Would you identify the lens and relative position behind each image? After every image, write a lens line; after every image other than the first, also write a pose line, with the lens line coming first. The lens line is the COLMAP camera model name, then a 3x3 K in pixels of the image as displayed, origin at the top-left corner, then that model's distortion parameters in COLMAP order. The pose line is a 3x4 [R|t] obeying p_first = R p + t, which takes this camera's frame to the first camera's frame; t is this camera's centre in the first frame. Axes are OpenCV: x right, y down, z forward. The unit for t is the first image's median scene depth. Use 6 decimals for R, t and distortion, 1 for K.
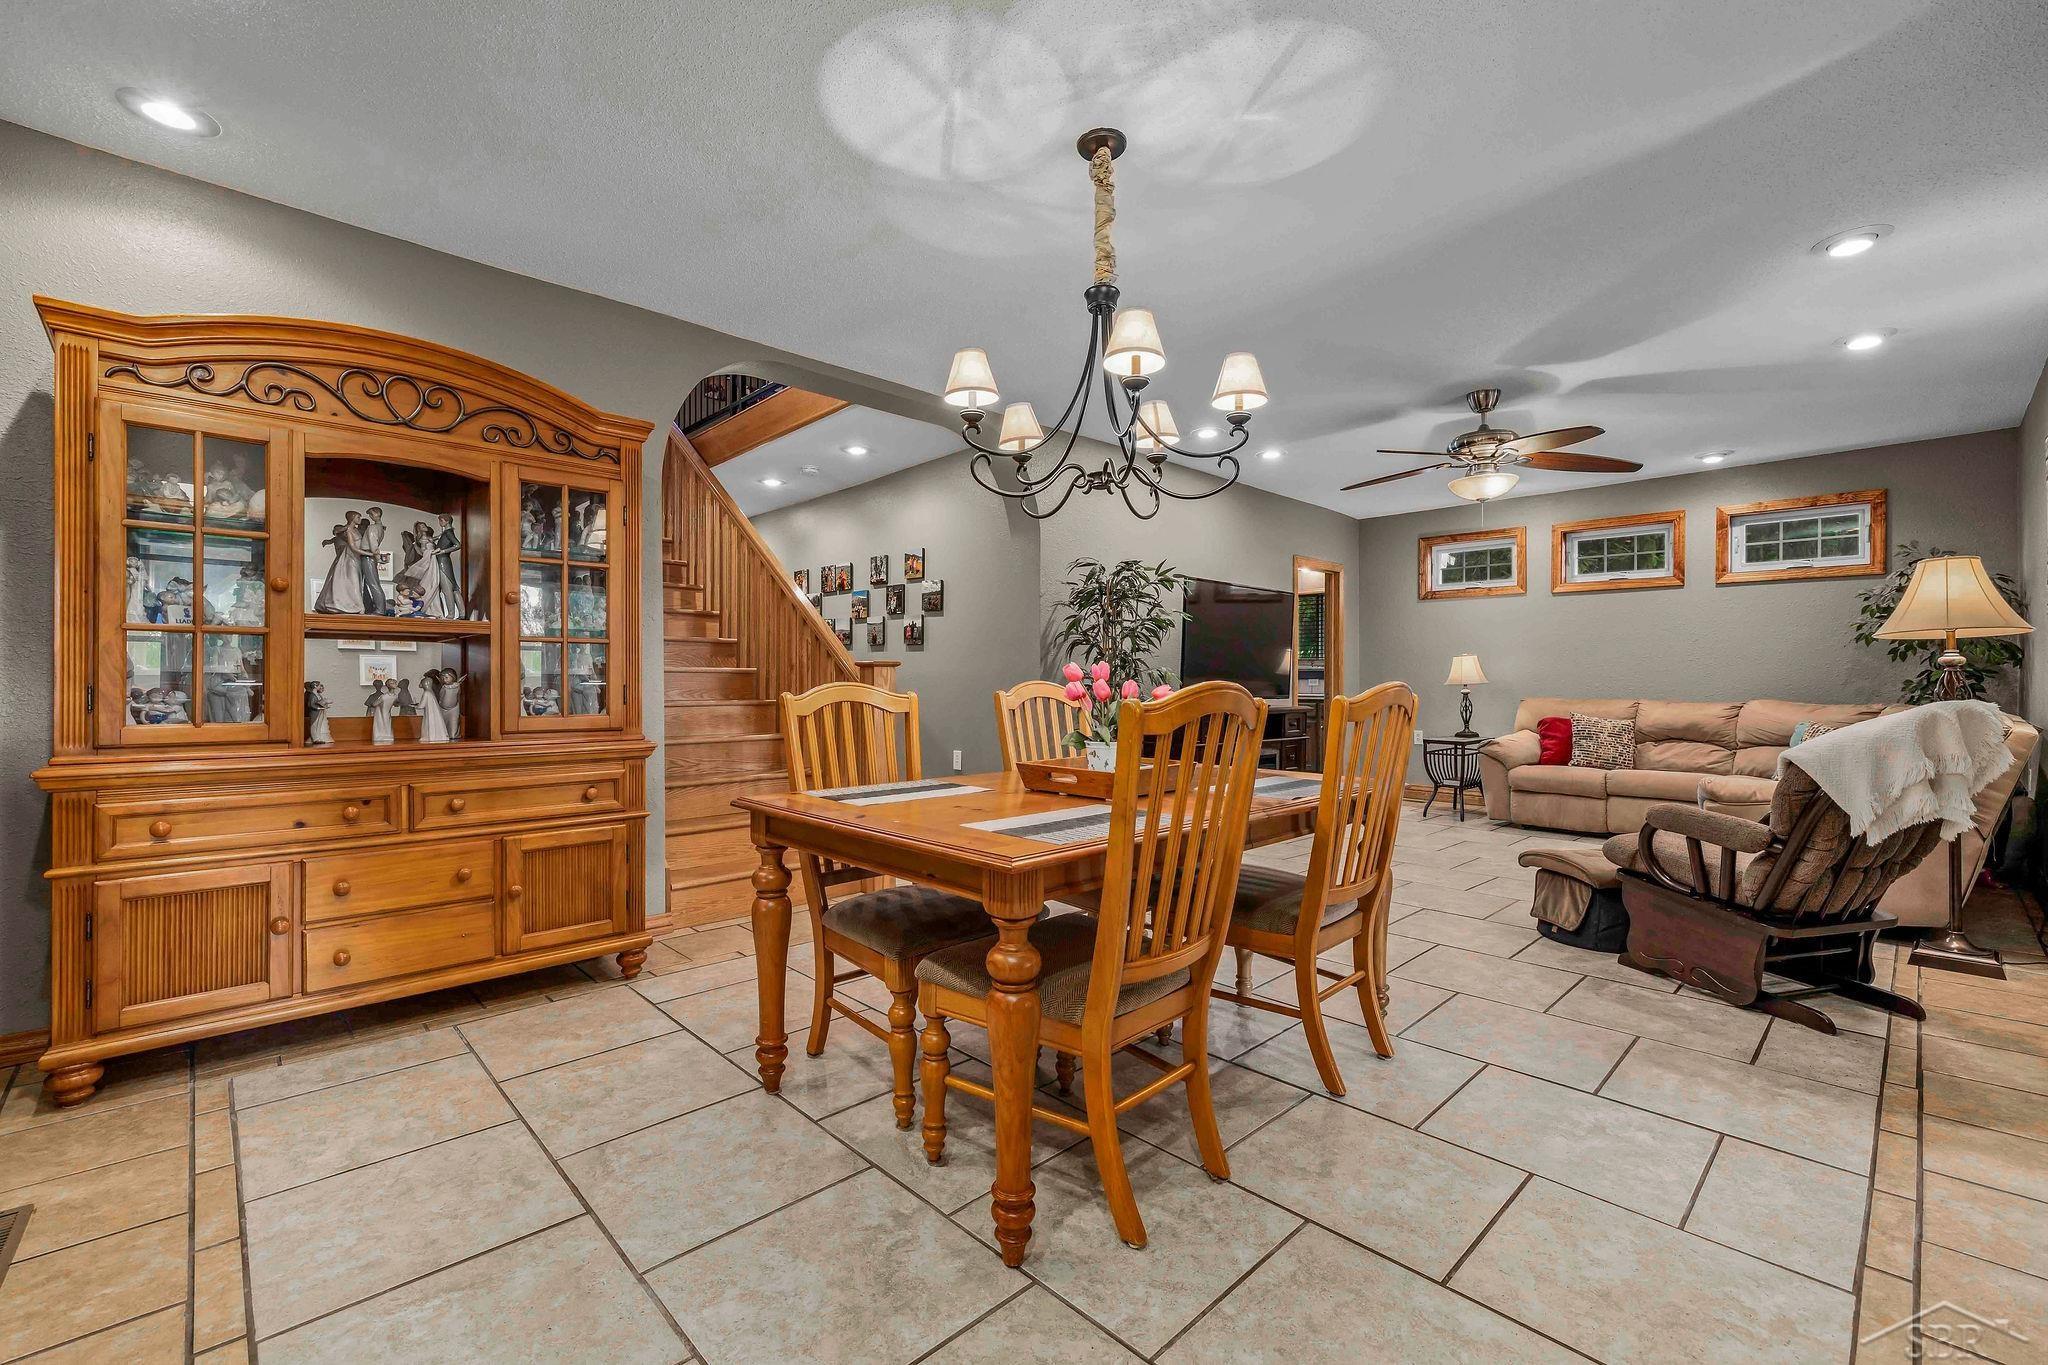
lens RADIAL K [[868.2, 0, 1020.5], [0, 868.2, 685.9], [0, 0, 1]] dist [0.009156, -0.000021]
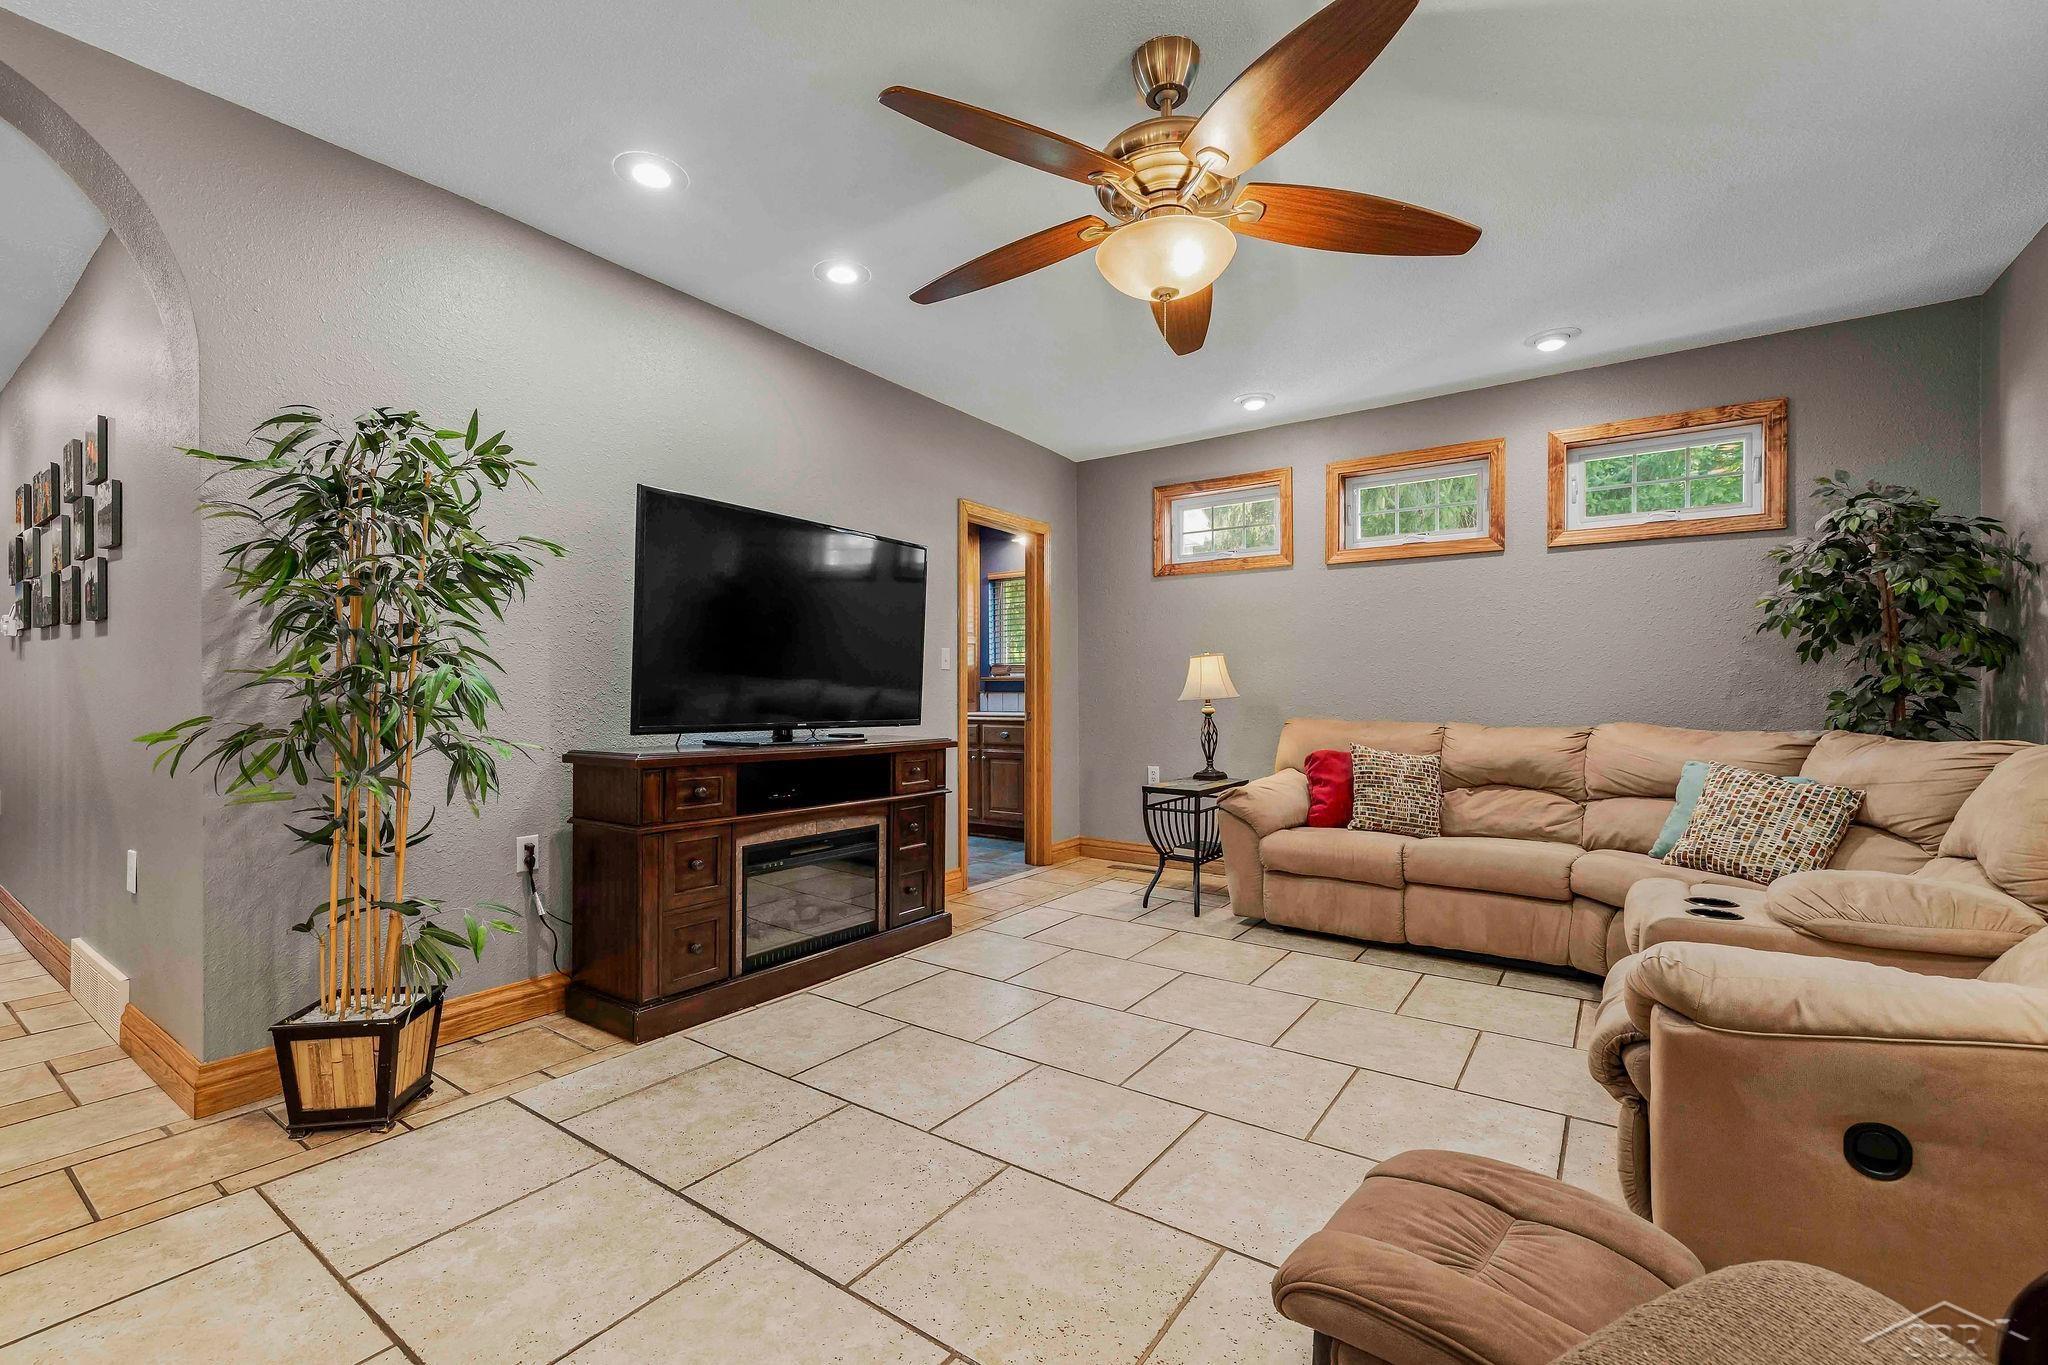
lens RADIAL K [[868.2, 0, 1018.1], [0, 868.2, 699.6], [0, 0, 1]] dist [0.009156, -0.000021]
pose [[0.982014, -0.004230, 0.188760, 0.281961], [0.004036, 0.999991, 0.001408, -0.003660], [-0.188764, -0.000620, 0.982022, 0.436182]]
